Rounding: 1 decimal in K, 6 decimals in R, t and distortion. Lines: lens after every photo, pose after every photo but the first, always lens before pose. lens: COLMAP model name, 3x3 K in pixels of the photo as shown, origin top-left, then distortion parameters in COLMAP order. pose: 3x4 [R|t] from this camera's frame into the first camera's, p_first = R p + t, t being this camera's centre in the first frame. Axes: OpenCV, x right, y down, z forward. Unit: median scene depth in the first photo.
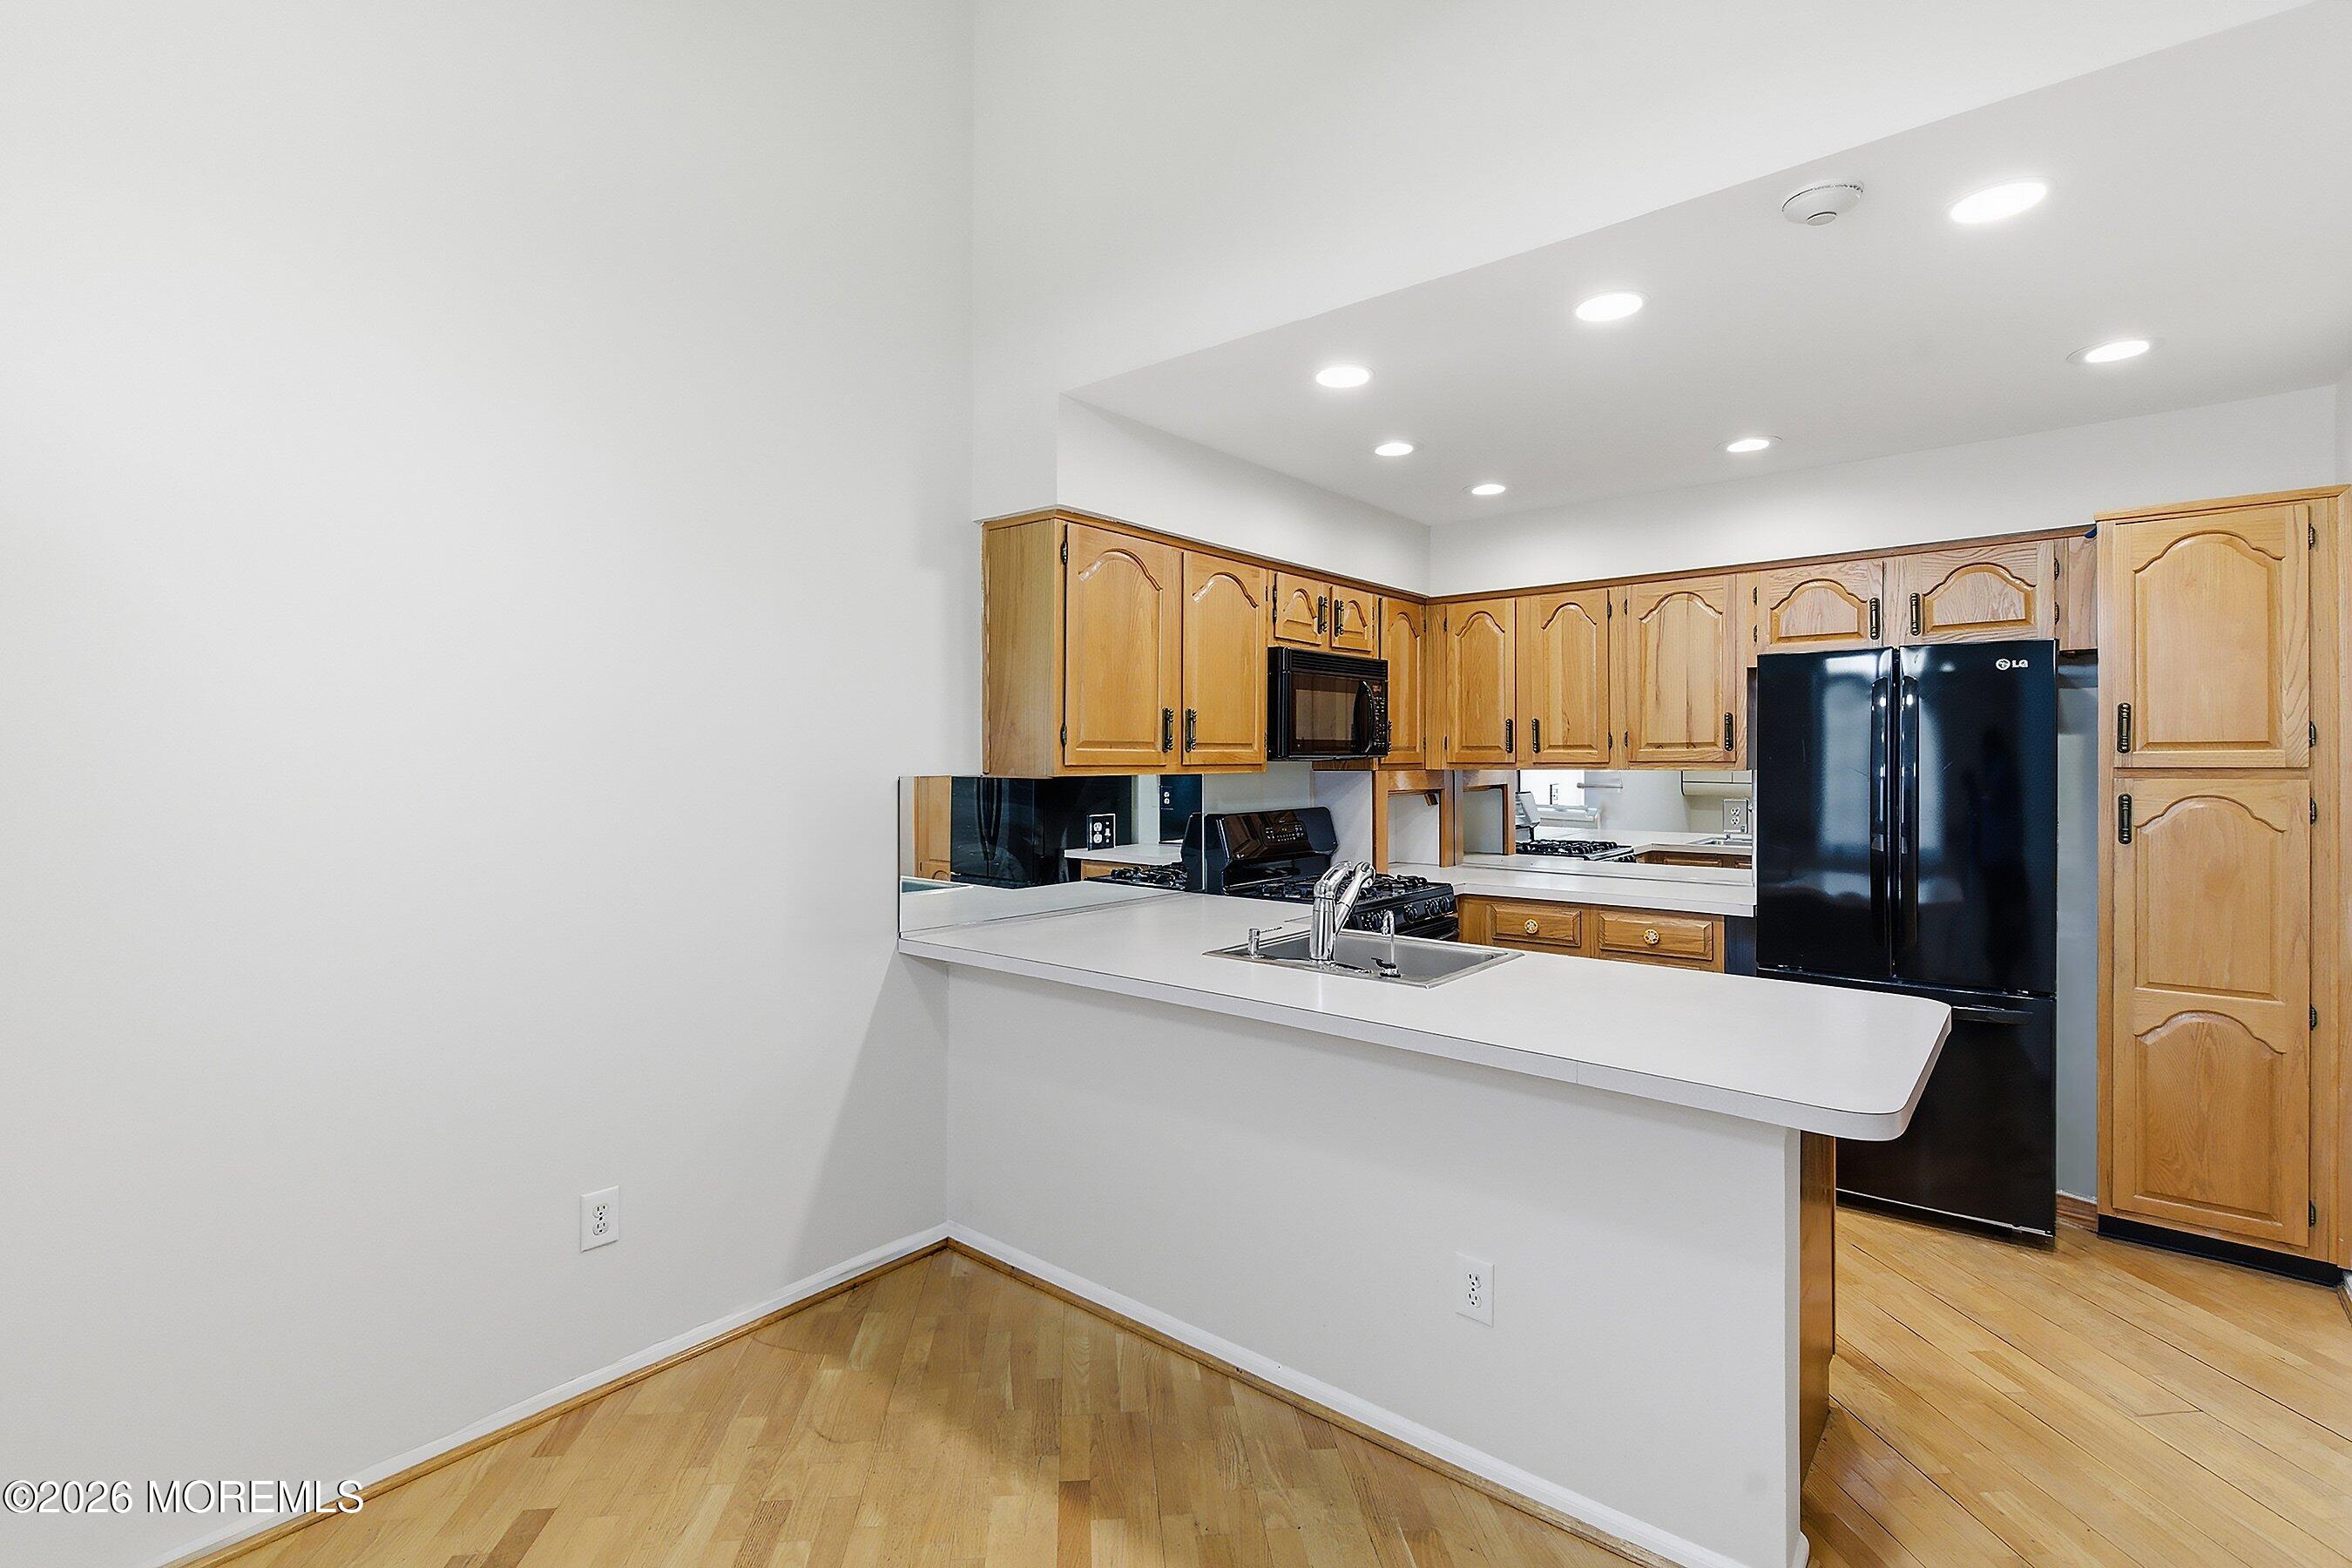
lens RADIAL K [[1105.2, 0, 1162.1], [0, 1105.2, 758.2], [0, 0, 1]] dist [0.001618, -0.000738]
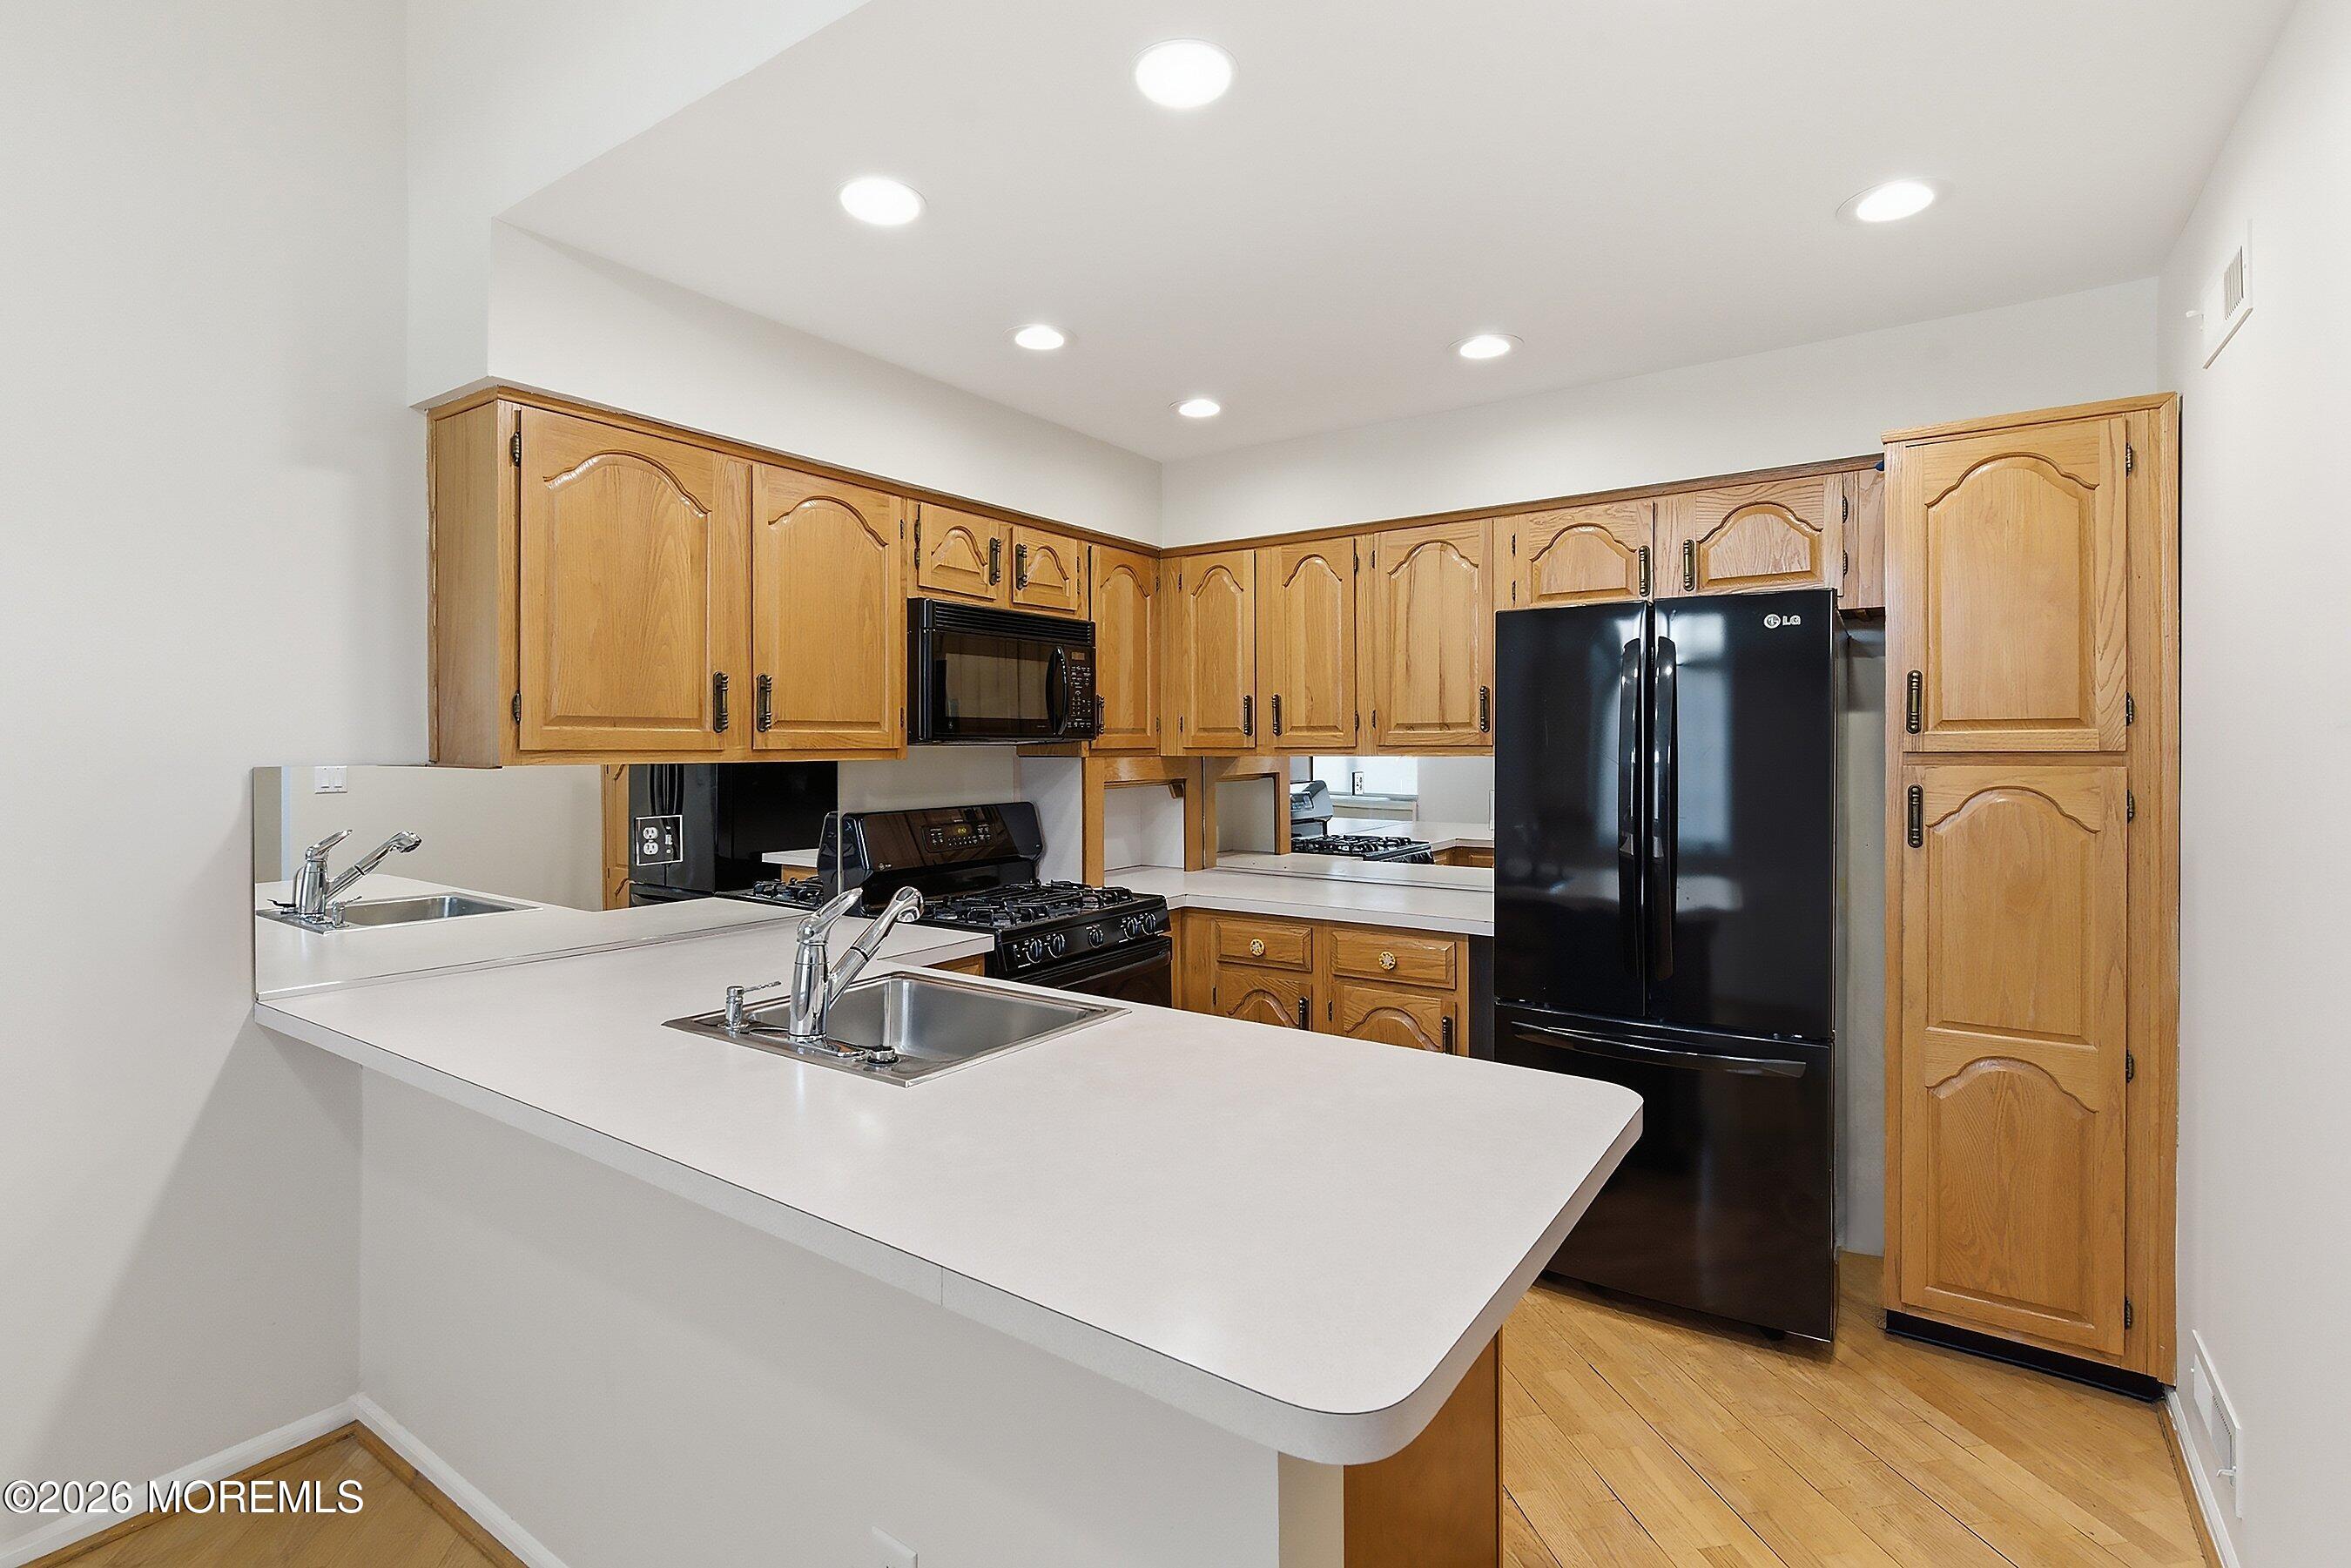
lens RADIAL K [[1104.7, 0, 1182.2], [0, 1104.7, 748.5], [0, 0, 1]] dist [0.001618, -0.000738]
pose [[0.995566, -0.000823, 0.094061, 0.254410], [0.000533, 0.999995, 0.003109, 0.003163], [-0.094064, -0.003046, 0.995562, 0.242257]]
